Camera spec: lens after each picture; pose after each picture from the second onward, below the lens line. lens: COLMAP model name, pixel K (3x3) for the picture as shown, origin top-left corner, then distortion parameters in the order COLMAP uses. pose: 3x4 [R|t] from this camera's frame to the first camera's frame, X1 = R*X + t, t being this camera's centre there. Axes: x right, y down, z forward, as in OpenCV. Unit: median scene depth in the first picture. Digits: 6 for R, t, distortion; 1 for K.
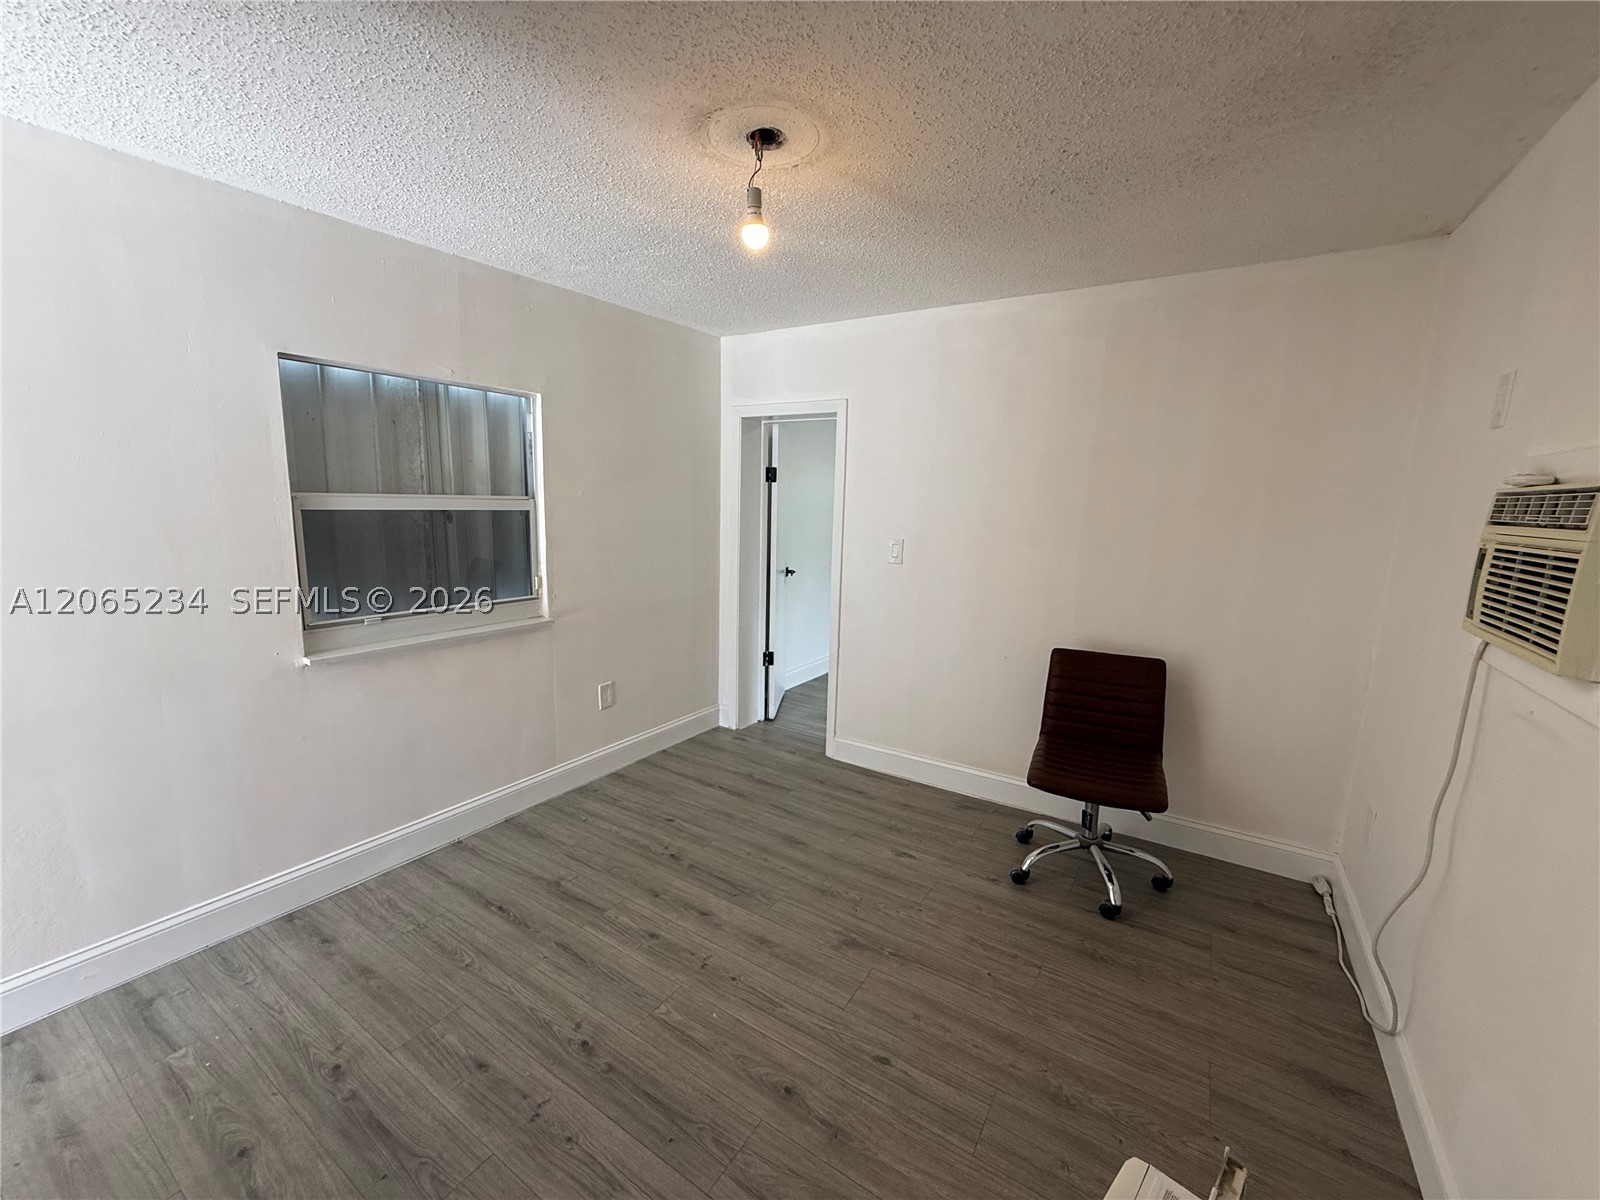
lens RADIAL K [[639.7, 0, 802.0], [0, 639.7, 602.9], [0, 0, 1]] dist [-0.000970, 0.000338]
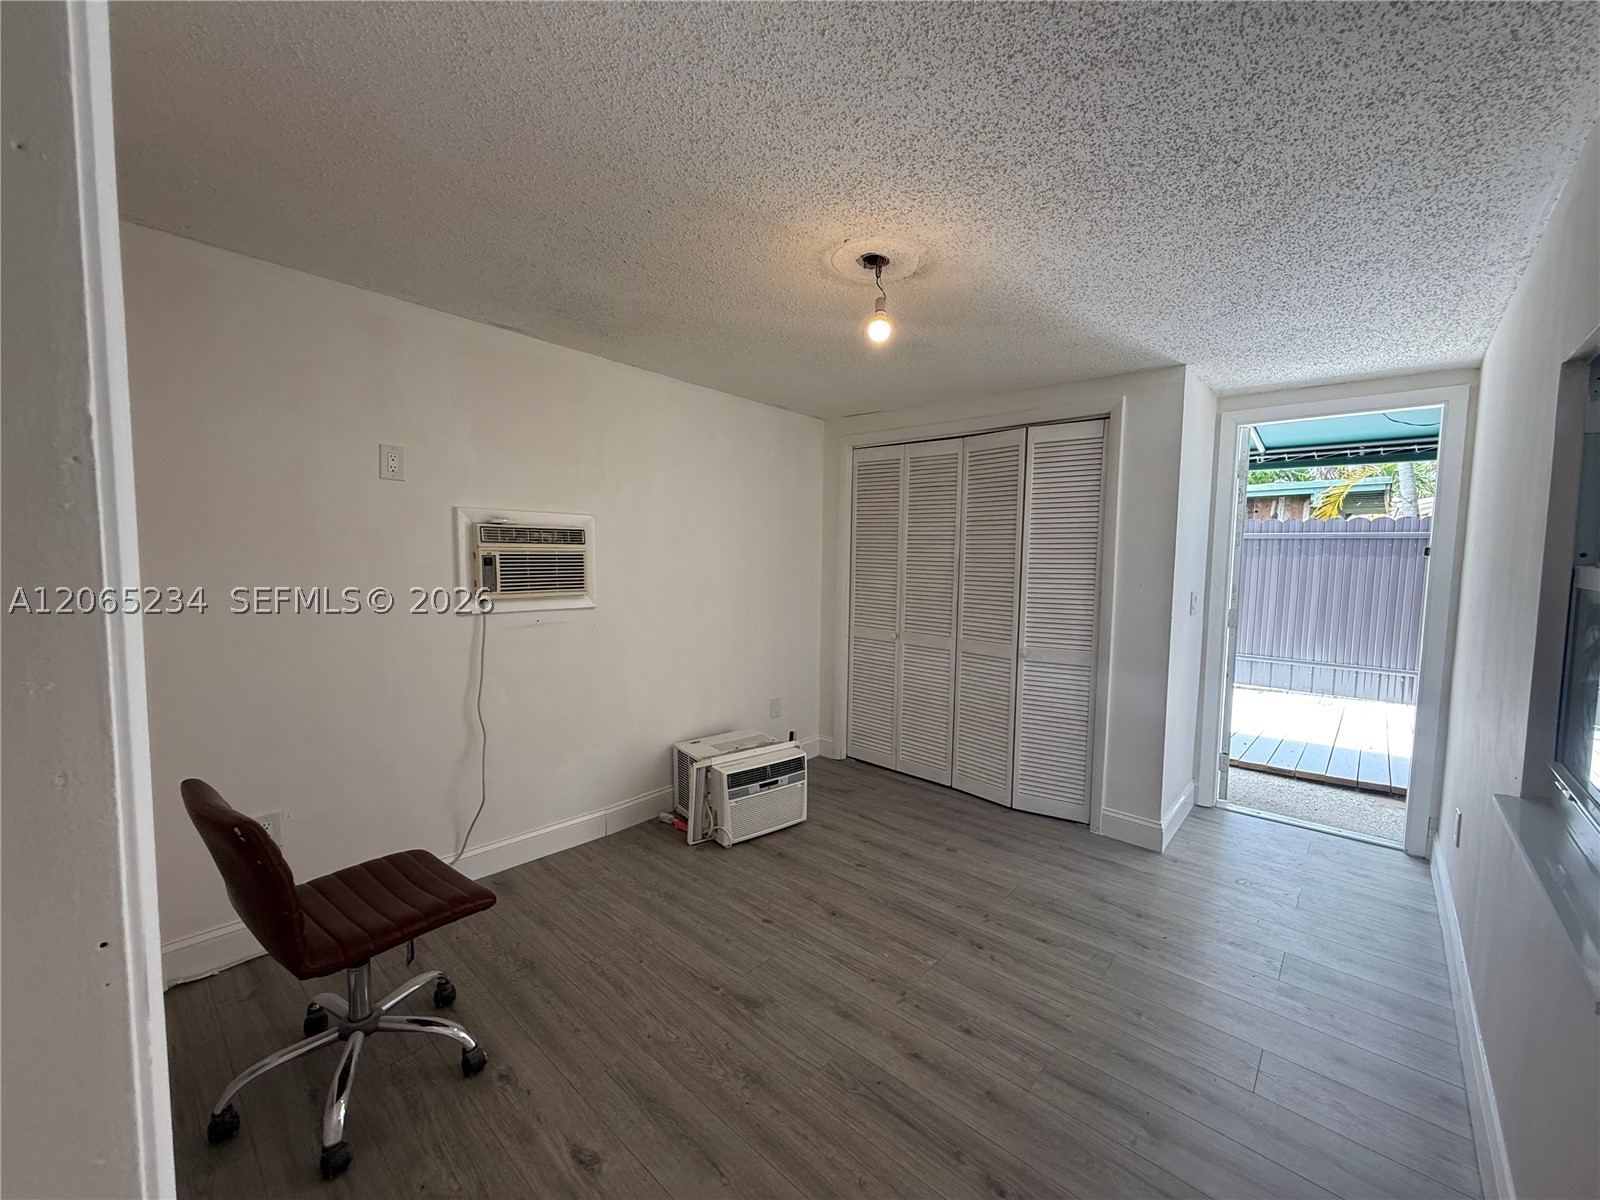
lens RADIAL K [[639.7, 0, 802.0], [0, 639.7, 604.1], [0, 0, 1]] dist [-0.000970, 0.000338]
pose [[-0.985759, -0.056412, 0.158422, -0.114839], [-0.016159, 0.969472, 0.244668, -0.280449], [-0.167388, 0.238624, -0.956577, 1.783976]]
